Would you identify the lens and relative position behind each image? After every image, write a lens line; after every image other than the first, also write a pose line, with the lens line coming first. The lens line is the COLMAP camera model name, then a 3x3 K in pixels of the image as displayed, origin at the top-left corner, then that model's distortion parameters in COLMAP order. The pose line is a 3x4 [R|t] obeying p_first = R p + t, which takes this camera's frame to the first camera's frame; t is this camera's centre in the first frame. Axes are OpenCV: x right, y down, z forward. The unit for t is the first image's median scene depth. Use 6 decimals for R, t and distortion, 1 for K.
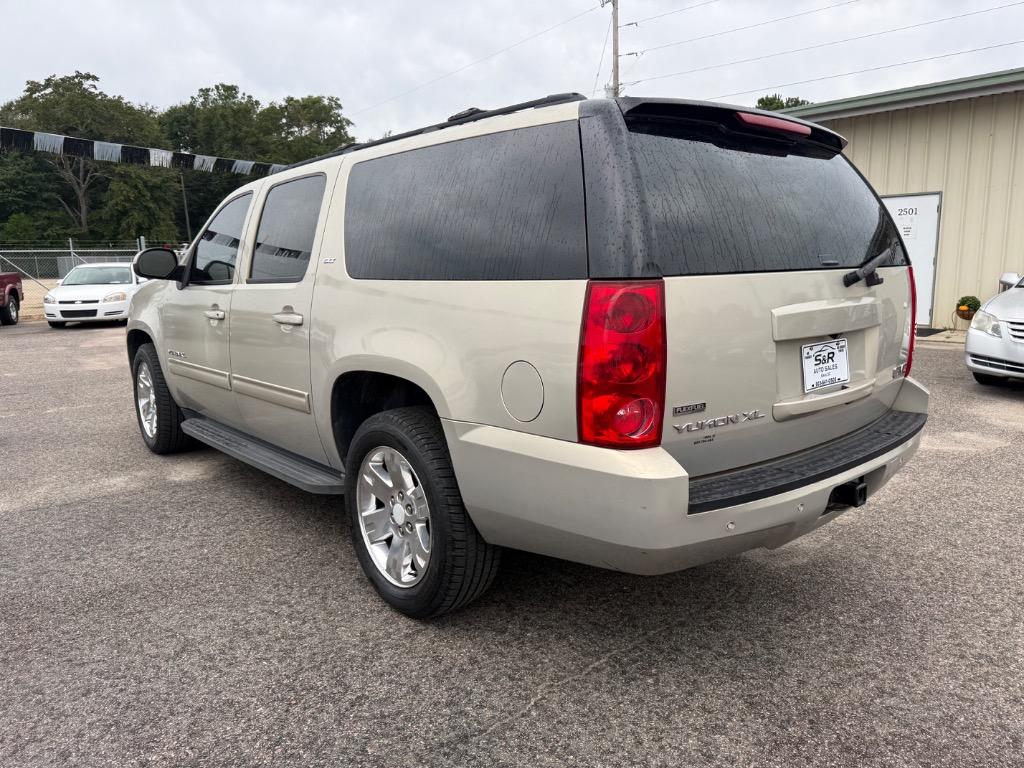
lens RADIAL K [[752.5, 0, 510.9], [0, 752.5, 387.3], [0, 0, 1]] dist [-0.036985, 0.004461]
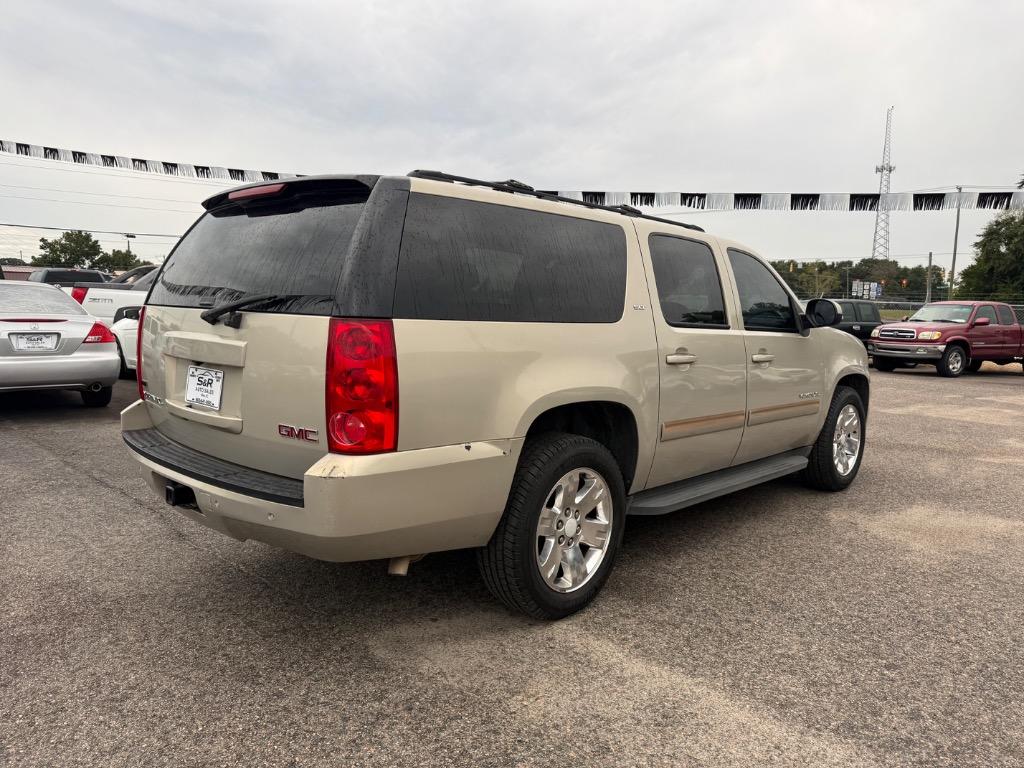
lens RADIAL K [[752.5, 0, 516.1], [0, 752.5, 382.9], [0, 0, 1]] dist [-0.036985, 0.004461]
pose [[0.092062, 0.120834, -0.988395, 1.695138], [-0.198045, 0.975001, 0.100750, -0.263477], [0.975860, 0.186471, 0.113691, 1.387326]]
